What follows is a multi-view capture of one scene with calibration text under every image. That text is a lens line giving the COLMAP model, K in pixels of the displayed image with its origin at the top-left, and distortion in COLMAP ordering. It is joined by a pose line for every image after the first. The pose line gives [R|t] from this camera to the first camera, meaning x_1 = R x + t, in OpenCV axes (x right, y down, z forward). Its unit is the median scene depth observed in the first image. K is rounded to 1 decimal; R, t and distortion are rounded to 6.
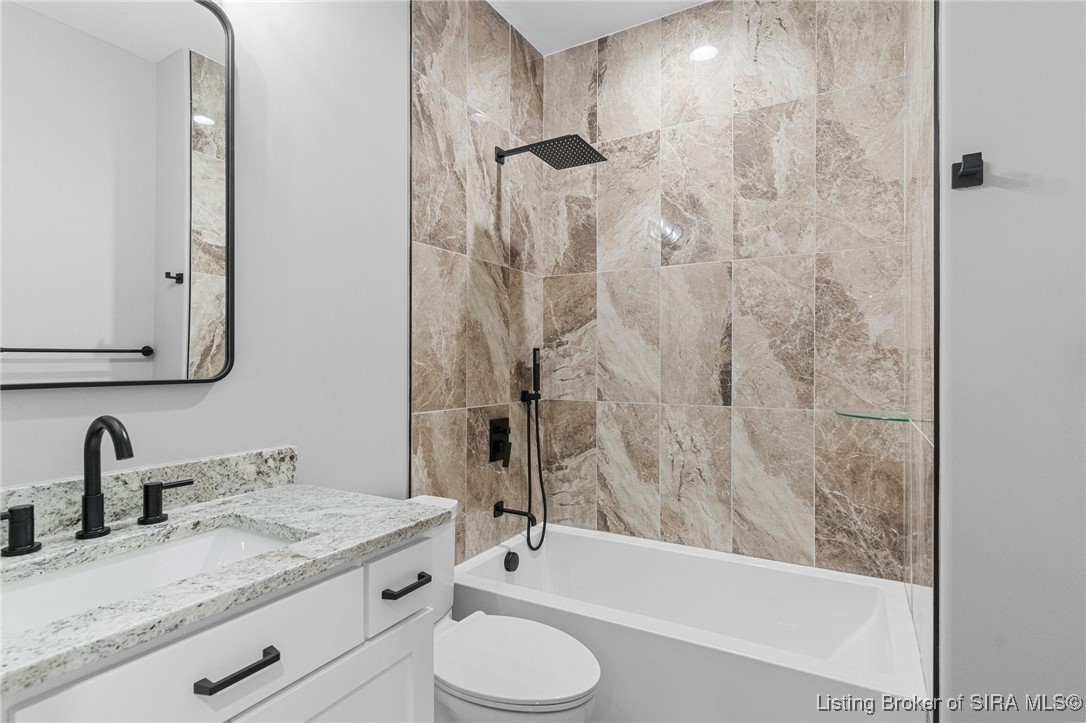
lens RADIAL K [[529.6, 0, 546.1], [0, 529.6, 367.0], [0, 0, 1]] dist [0.002482, 0.000405]
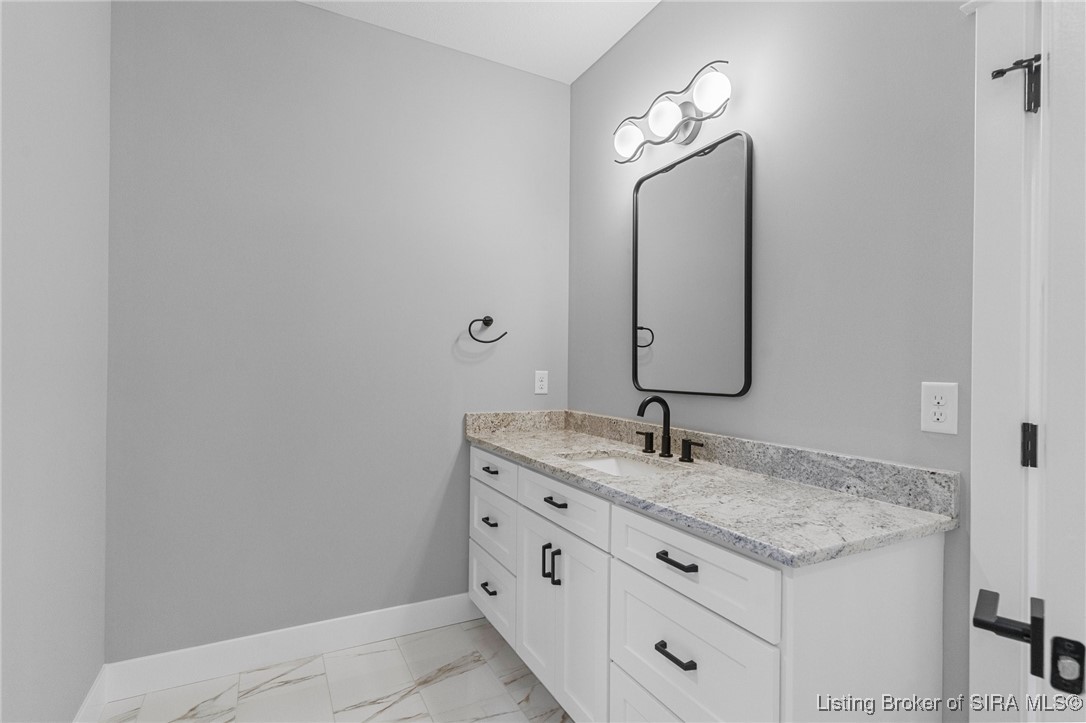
lens RADIAL K [[529.6, 0, 546.1], [0, 529.6, 367.0], [0, 0, 1]] dist [0.002482, 0.000405]
pose [[-0.532828, 0.000915, -0.846223, 2.546594], [-0.013613, 0.999861, 0.009652, -0.080709], [0.846114, 0.016662, -0.532741, 3.921726]]
